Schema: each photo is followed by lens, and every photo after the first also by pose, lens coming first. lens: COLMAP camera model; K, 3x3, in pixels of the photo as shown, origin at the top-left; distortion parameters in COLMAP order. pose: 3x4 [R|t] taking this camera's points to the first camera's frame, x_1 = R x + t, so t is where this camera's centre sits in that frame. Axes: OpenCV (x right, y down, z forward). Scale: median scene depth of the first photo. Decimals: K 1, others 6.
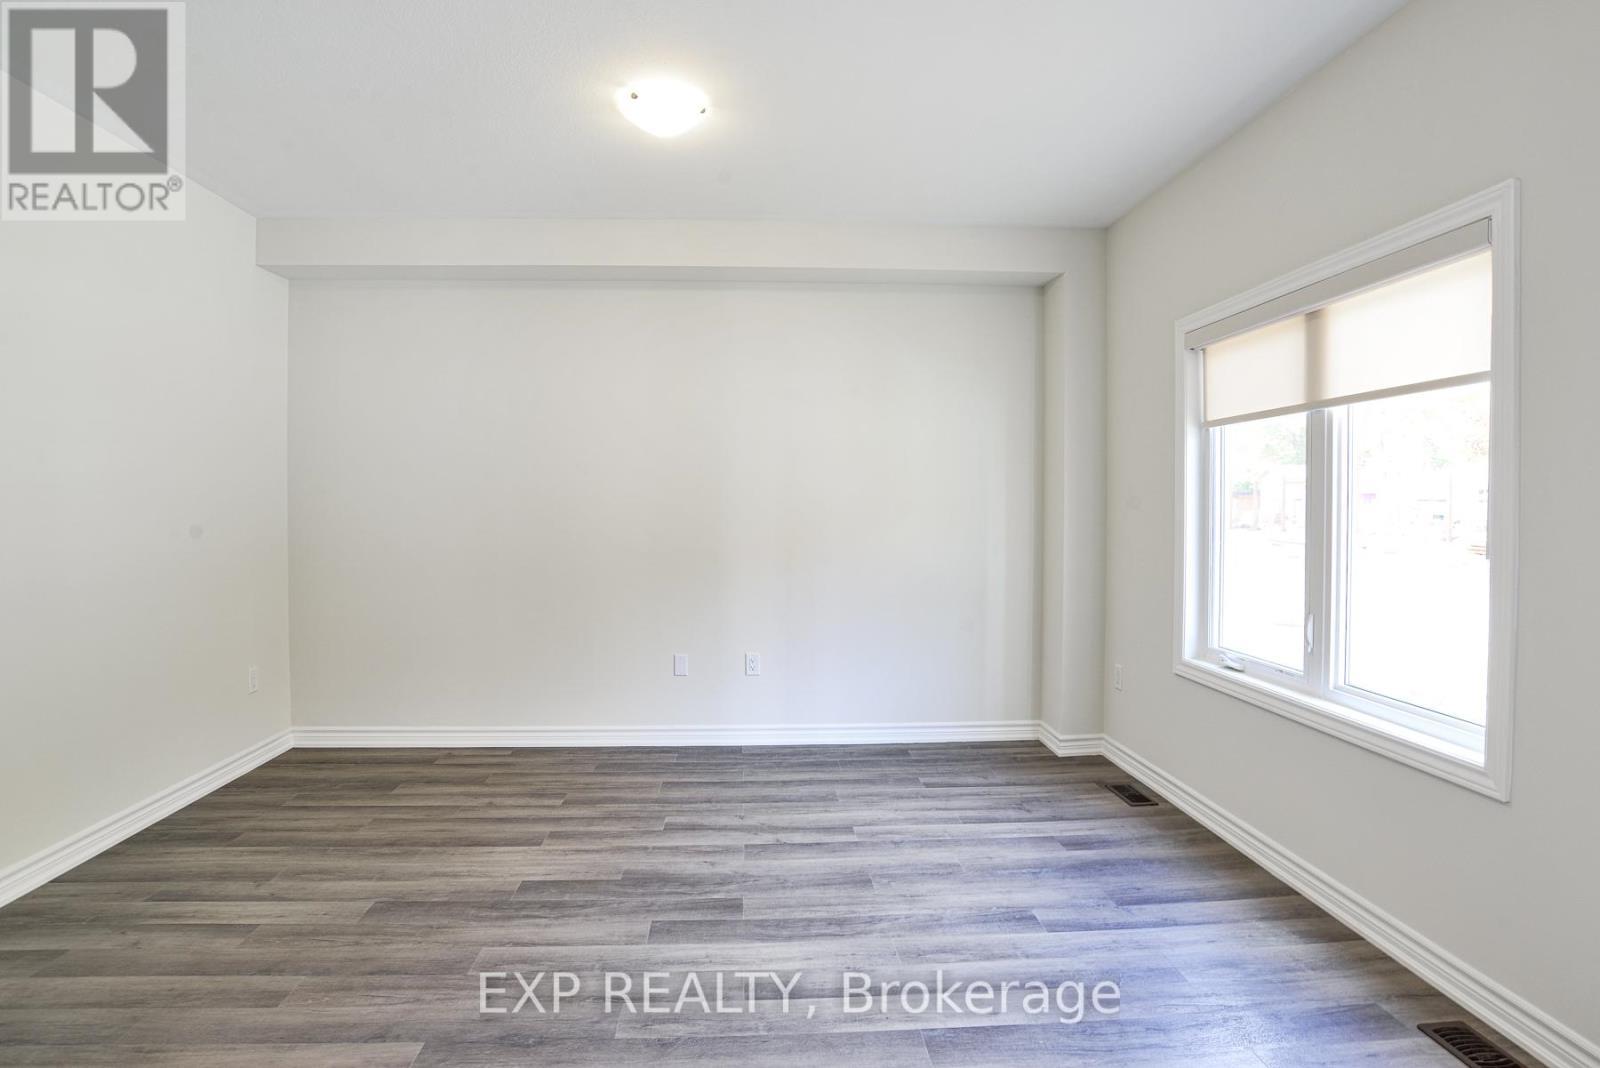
lens RADIAL K [[852.8, 0, 784.1], [0, 852.8, 524.6], [0, 0, 1]] dist [-0.054710, 0.018236]
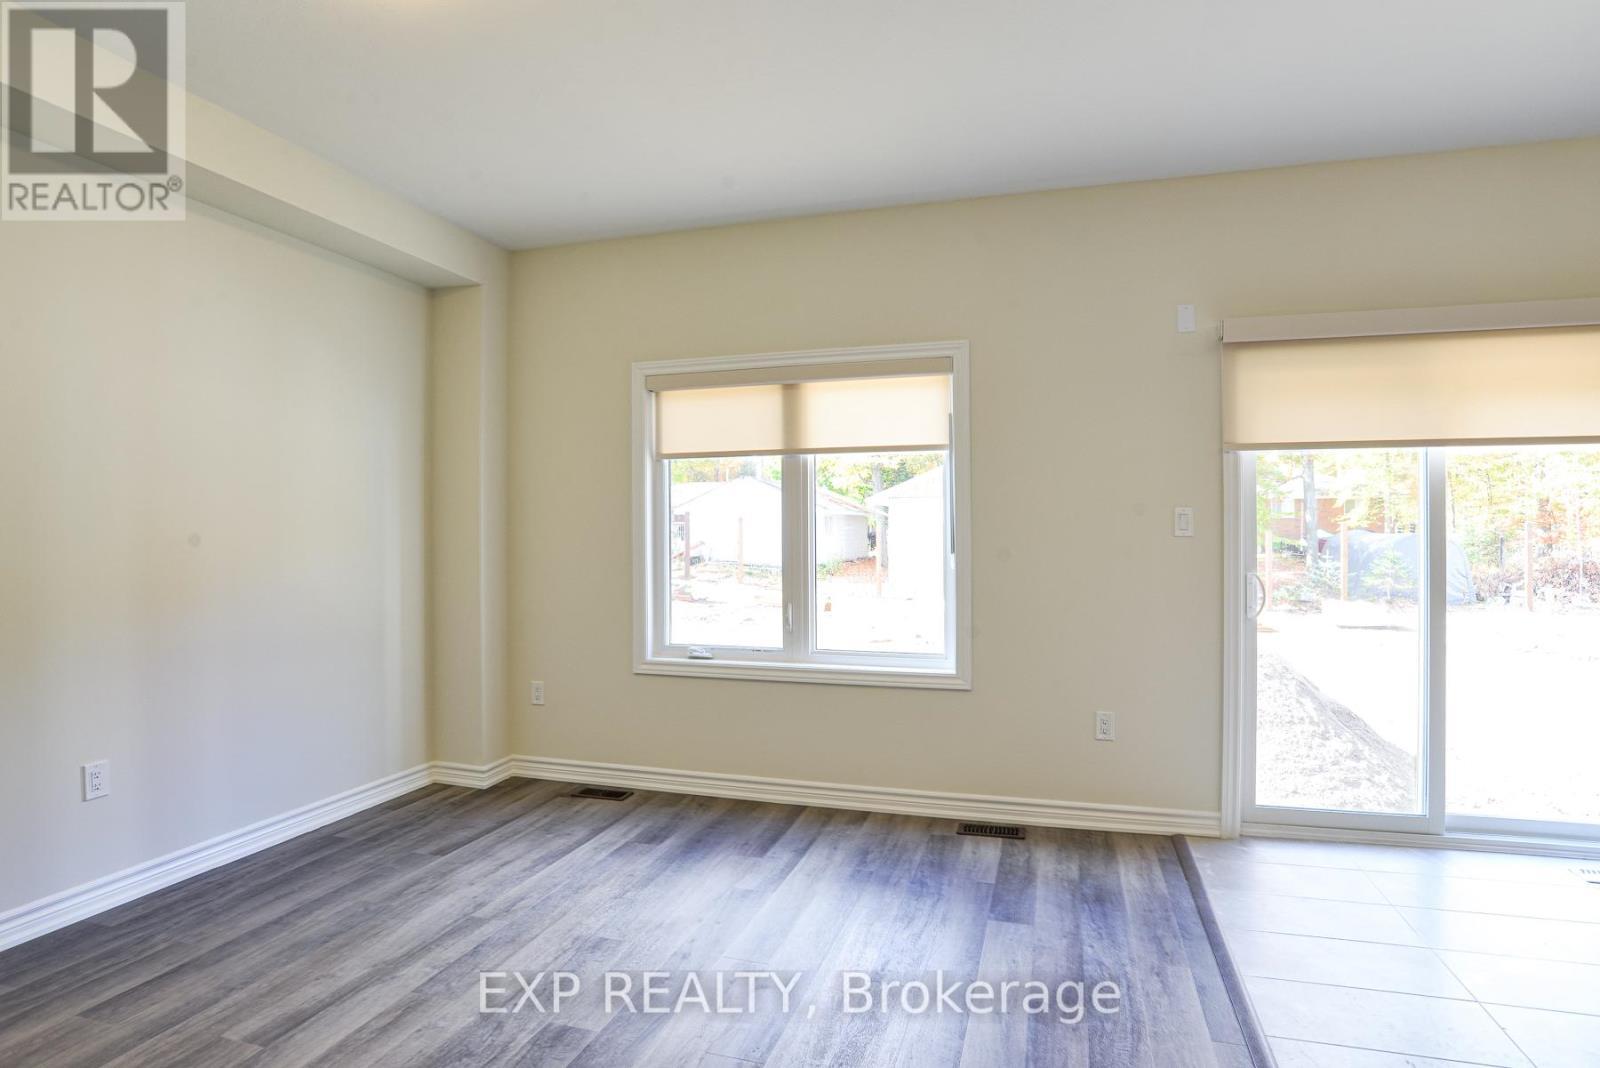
lens RADIAL K [[852.8, 0, 790.6], [0, 852.8, 540.4], [0, 0, 1]] dist [-0.054710, 0.018236]
pose [[0.330402, 0.001384, 0.943839, -0.556194], [0.024414, 0.999652, -0.010012, 0.014854], [-0.943524, 0.026351, 0.330254, 0.429242]]
